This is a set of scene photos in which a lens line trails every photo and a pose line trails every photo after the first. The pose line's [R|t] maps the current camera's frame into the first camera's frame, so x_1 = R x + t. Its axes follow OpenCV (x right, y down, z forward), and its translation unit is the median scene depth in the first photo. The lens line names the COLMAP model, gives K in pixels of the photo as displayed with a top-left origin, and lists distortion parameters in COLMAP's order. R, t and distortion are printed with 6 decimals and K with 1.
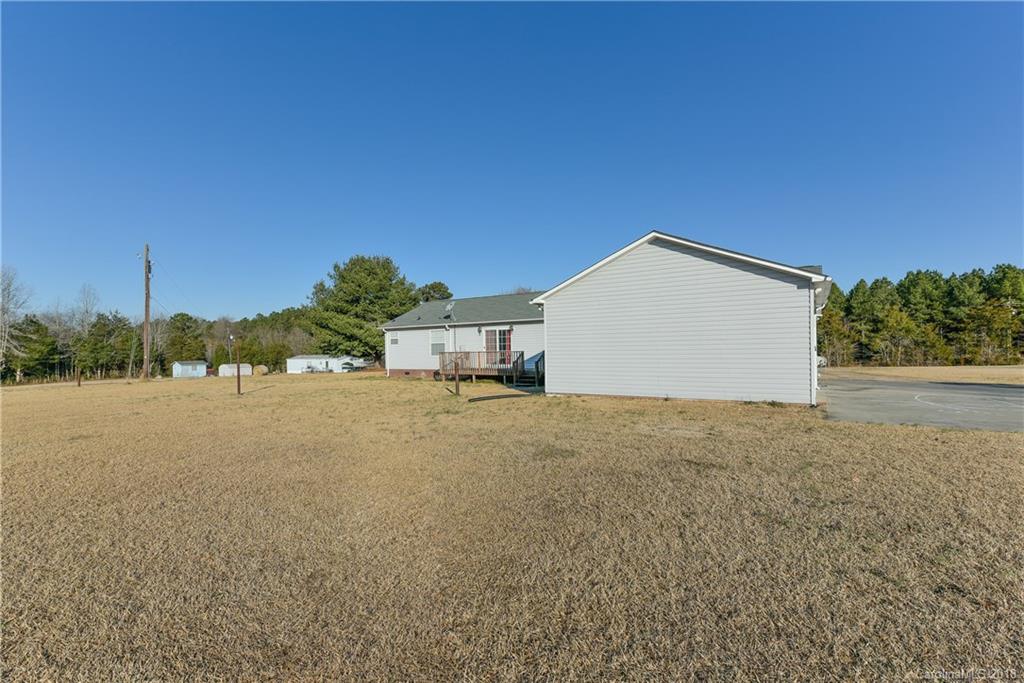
lens RADIAL K [[480.9, 0, 512.0], [0, 480.9, 341.5], [0, 0, 1]] dist [0.011959, -0.000061]
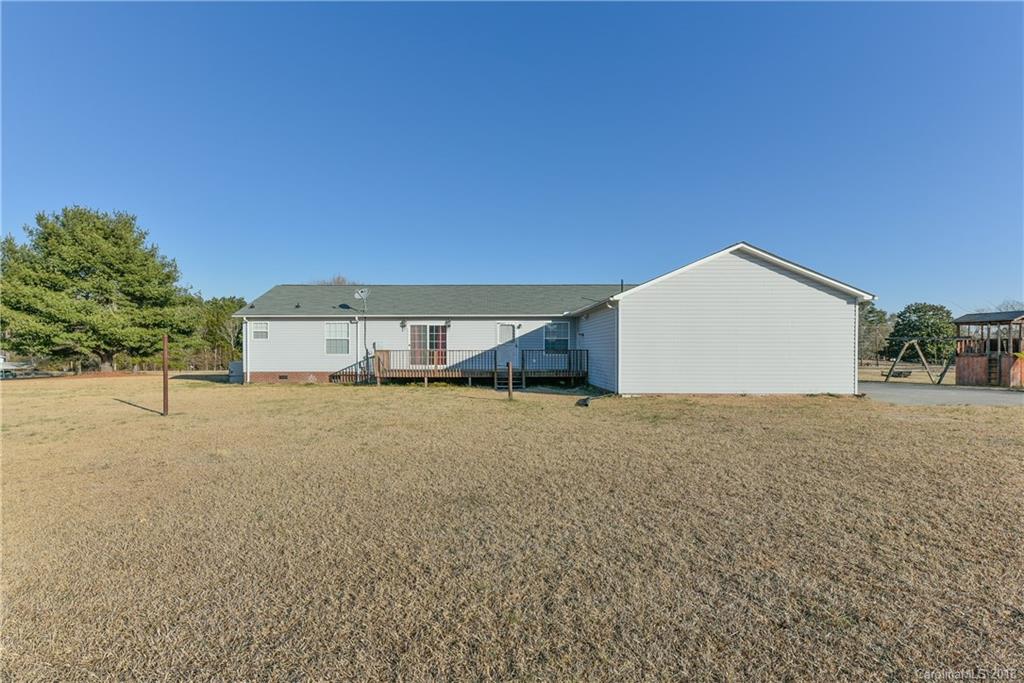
lens RADIAL K [[480.9, 0, 512.0], [0, 480.9, 341.5], [0, 0, 1]] dist [0.011959, -0.000061]
pose [[0.838161, 0.022750, 0.544948, -0.377239], [-0.022013, 0.999727, -0.007878, 0.008635], [-0.544978, -0.005393, 0.838433, 0.185111]]
